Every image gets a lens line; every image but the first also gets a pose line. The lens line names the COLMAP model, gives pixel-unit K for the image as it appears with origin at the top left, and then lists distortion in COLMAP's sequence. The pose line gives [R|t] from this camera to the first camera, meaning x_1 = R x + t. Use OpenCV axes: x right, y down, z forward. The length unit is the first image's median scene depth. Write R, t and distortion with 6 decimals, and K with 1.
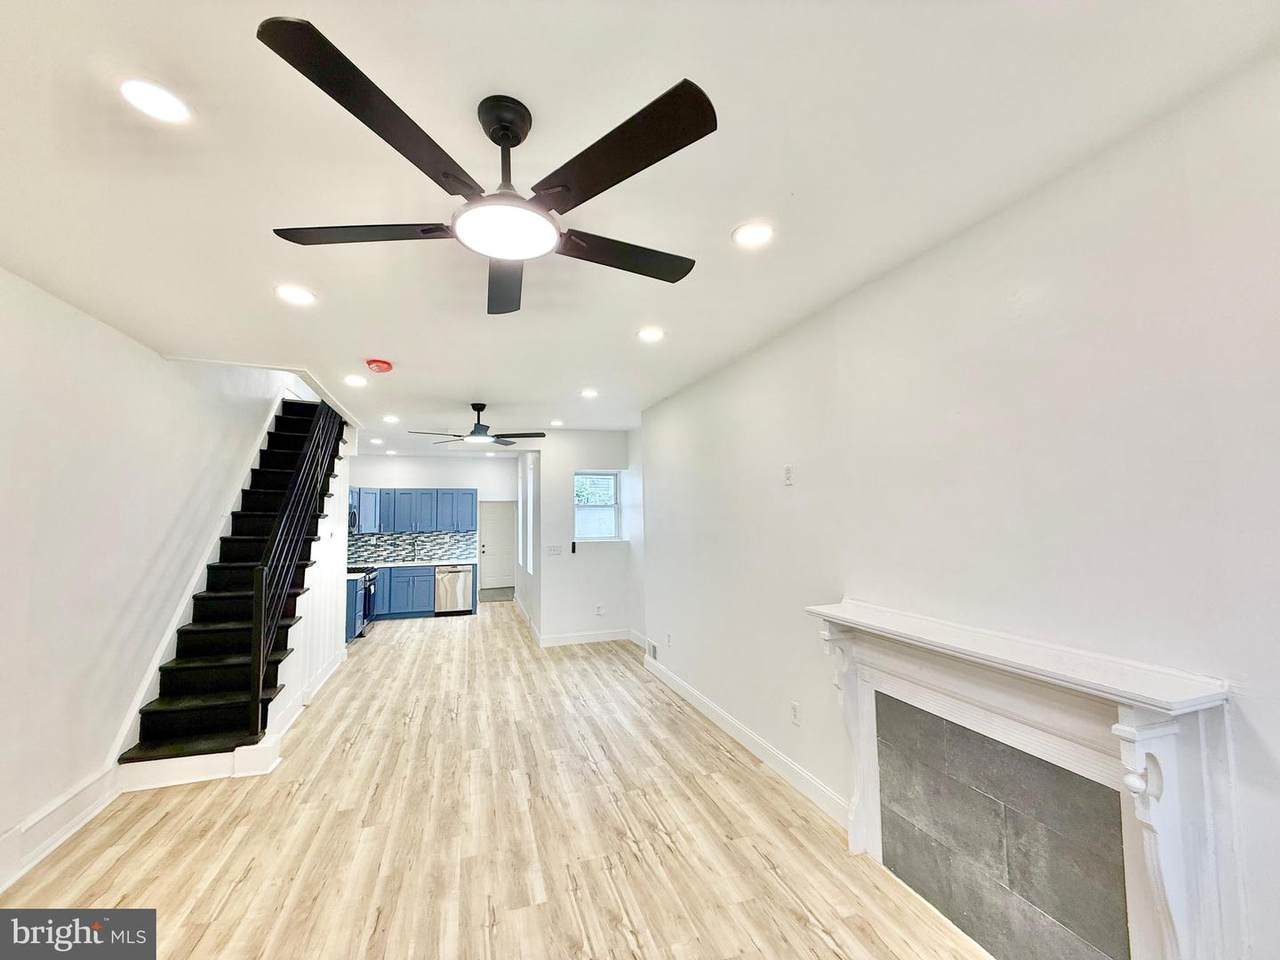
lens RADIAL K [[509.6, 0, 635.9], [0, 509.6, 483.9], [0, 0, 1]] dist [0.000812, -0.000529]
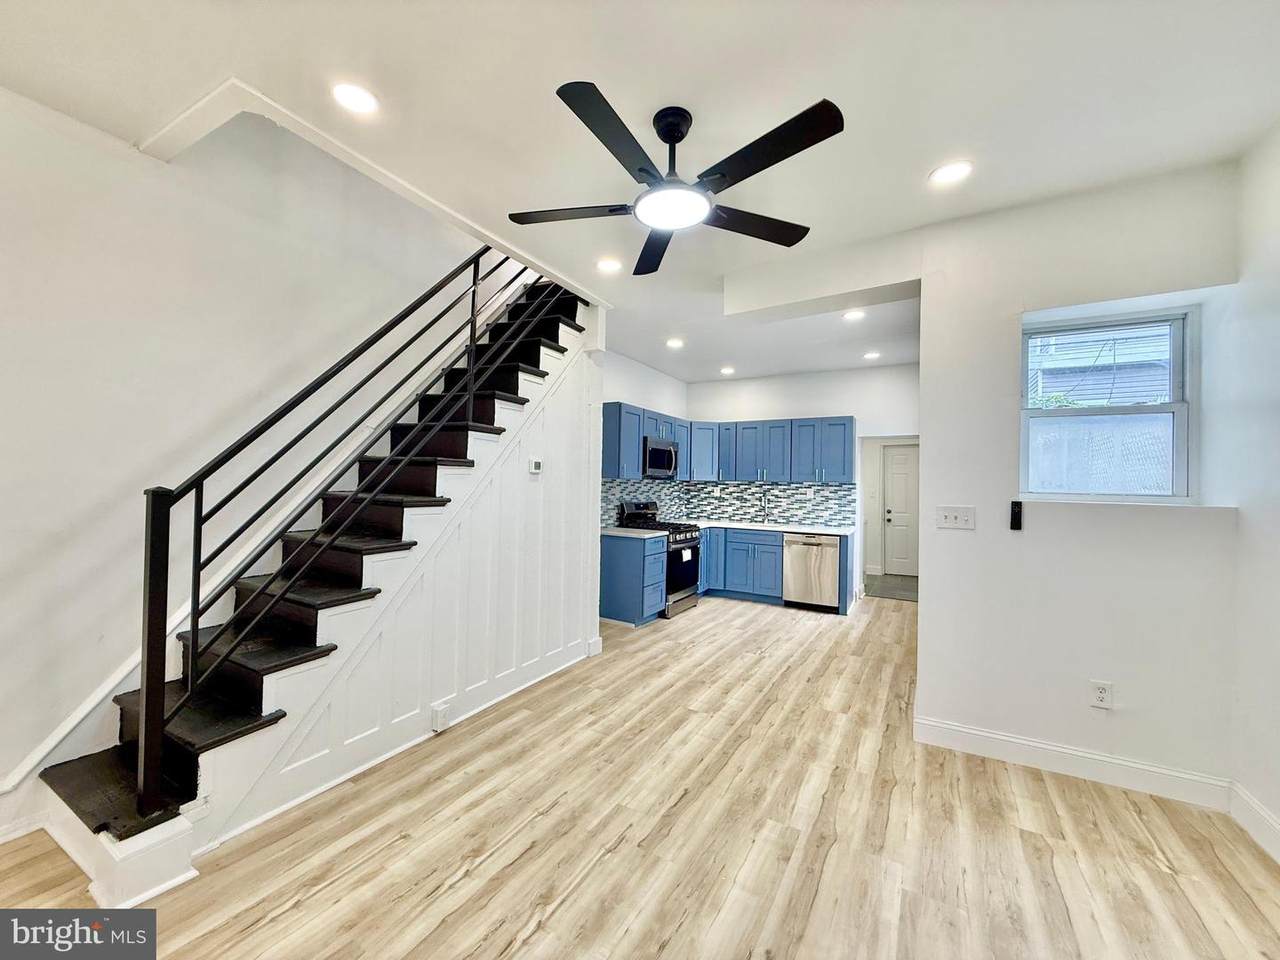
lens RADIAL K [[509.6, 0, 636.9], [0, 509.6, 480.5], [0, 0, 1]] dist [0.000812, -0.000529]
pose [[0.661570, 0.019538, -0.749629, -0.031851], [0.021958, 0.998727, 0.045409, 0.100120], [0.749562, -0.046501, 0.660299, 0.712869]]
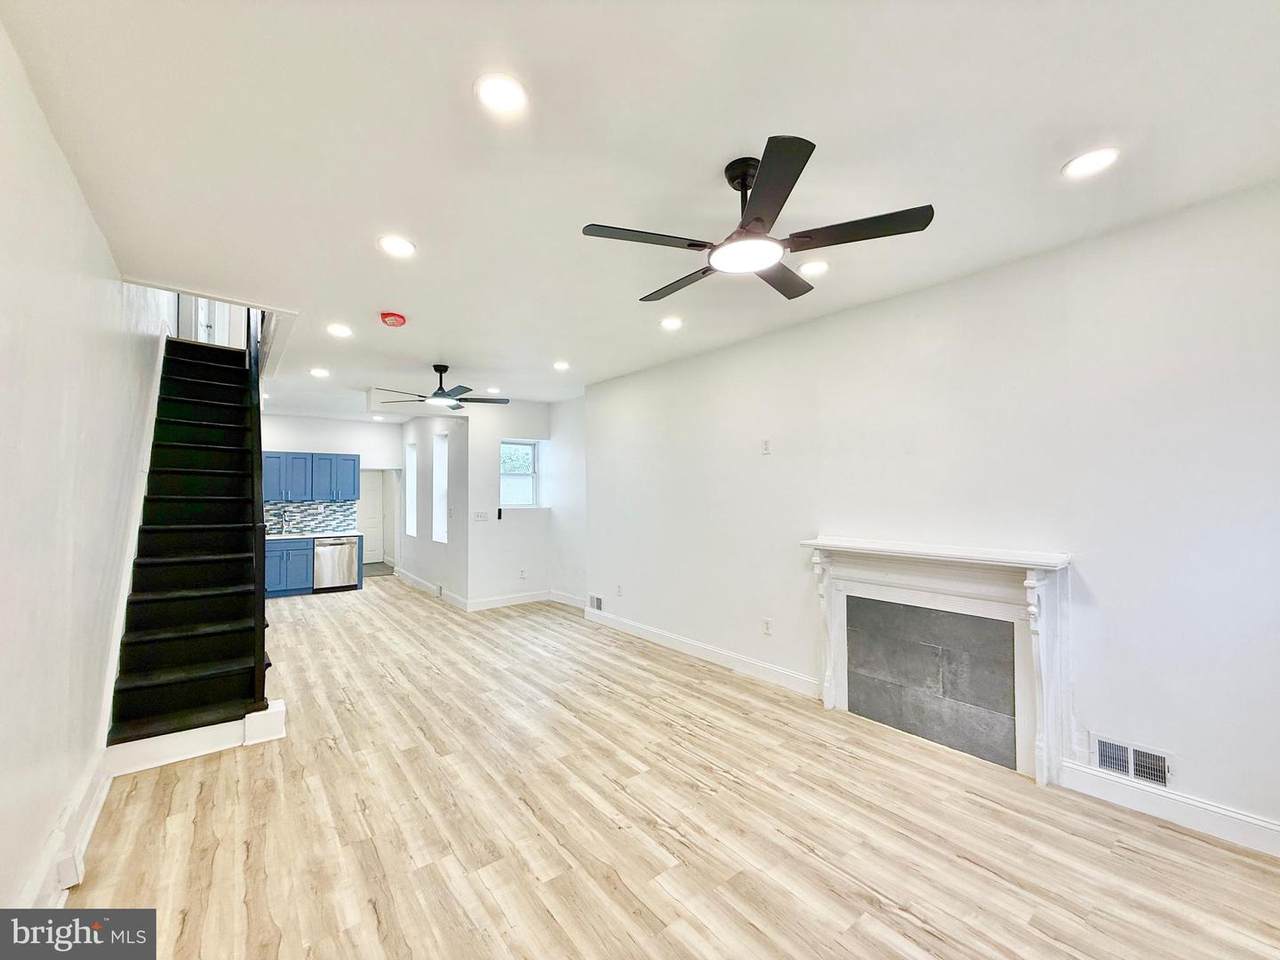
lens RADIAL K [[509.6, 0, 635.7], [0, 509.6, 483.5], [0, 0, 1]] dist [0.000812, -0.000529]
pose [[0.940024, 0.014556, 0.340798, -0.287194], [-0.028608, 0.998933, 0.036244, 0.025502], [-0.339907, -0.043819, 0.939438, -0.069094]]
